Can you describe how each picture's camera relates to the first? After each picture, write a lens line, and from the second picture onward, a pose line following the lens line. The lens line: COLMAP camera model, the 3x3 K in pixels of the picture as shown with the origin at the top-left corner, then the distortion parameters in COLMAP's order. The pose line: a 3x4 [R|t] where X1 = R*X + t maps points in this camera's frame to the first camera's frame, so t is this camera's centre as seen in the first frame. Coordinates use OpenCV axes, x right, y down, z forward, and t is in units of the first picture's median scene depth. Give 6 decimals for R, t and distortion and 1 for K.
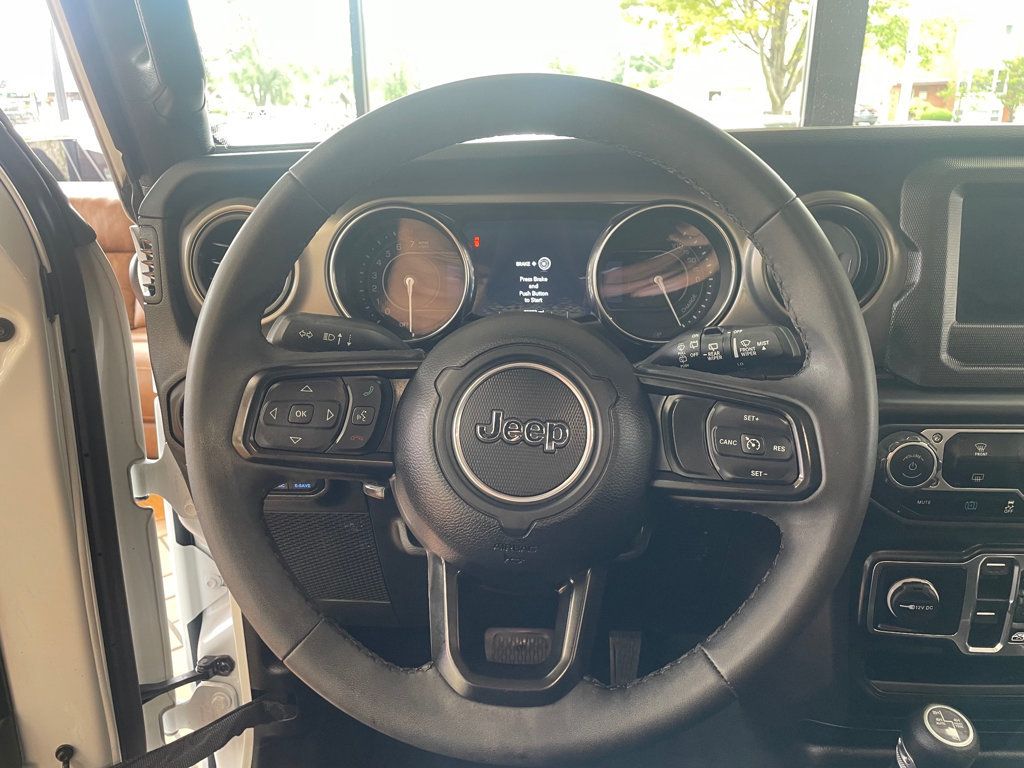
lens RADIAL K [[770.6, 0, 516.3], [0, 770.6, 381.2], [0, 0, 1]] dist [0.020008, -0.028629]
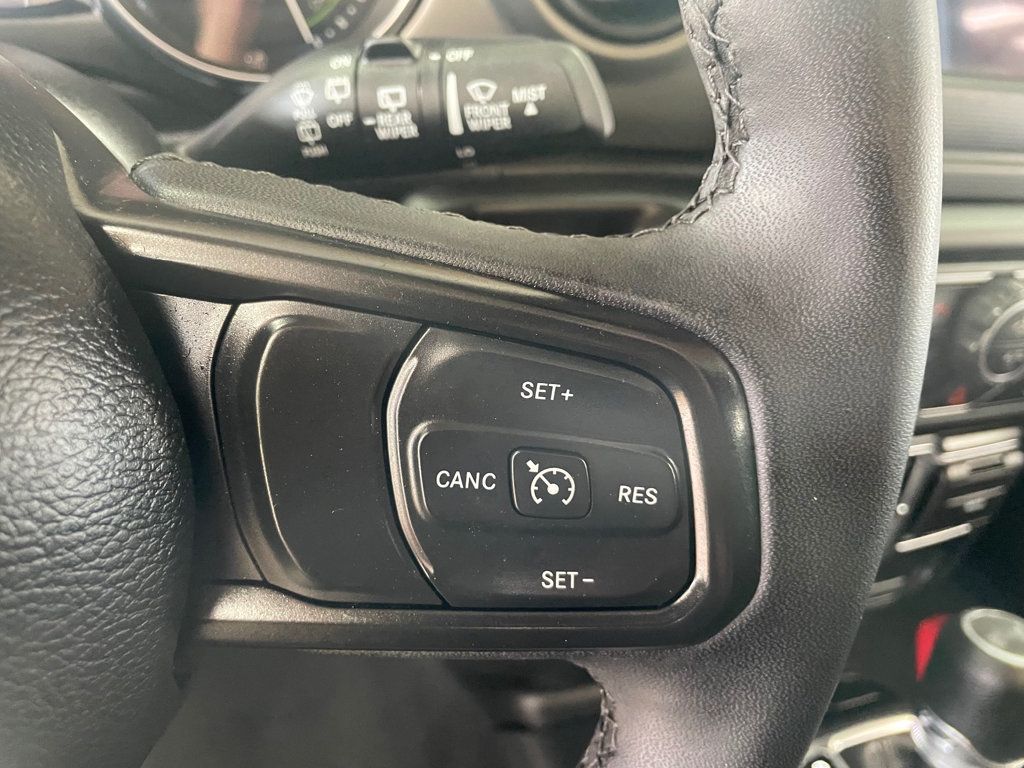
lens RADIAL K [[770.6, 0, 506.2], [0, 770.6, 386.5], [0, 0, 1]] dist [0.020008, -0.028629]
pose [[0.918177, -0.102946, 0.382561, 0.153205], [-0.023277, 0.949961, 0.311499, -0.030451], [-0.395486, -0.294916, 0.869836, 0.627608]]
